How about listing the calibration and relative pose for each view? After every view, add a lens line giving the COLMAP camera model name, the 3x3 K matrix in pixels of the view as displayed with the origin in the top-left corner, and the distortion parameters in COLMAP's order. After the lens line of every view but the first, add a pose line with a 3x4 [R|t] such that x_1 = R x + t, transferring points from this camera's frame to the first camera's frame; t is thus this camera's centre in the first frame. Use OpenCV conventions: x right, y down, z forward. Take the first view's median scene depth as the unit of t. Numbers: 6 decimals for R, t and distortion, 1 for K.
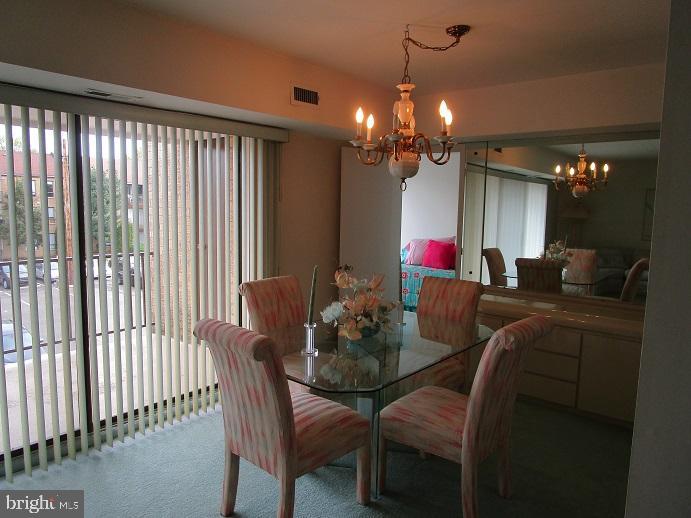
lens RADIAL K [[493.1, 0, 340.6], [0, 493.1, 262.0], [0, 0, 1]] dist [-0.014681, 0.003332]
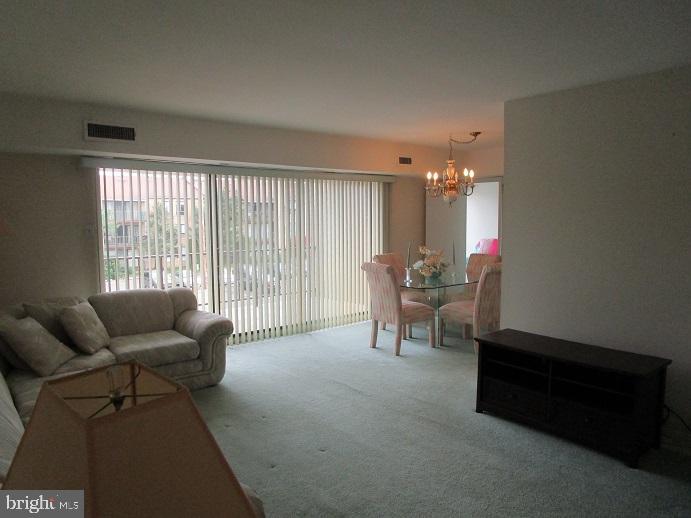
lens RADIAL K [[493.1, 0, 340.6], [0, 493.1, 262.0], [0, 0, 1]] dist [-0.014681, 0.003332]
pose [[0.979639, -0.008684, -0.200578, 0.085044], [0.003961, 0.999706, -0.023938, 0.141498], [0.200727, 0.022656, 0.979385, -1.210660]]
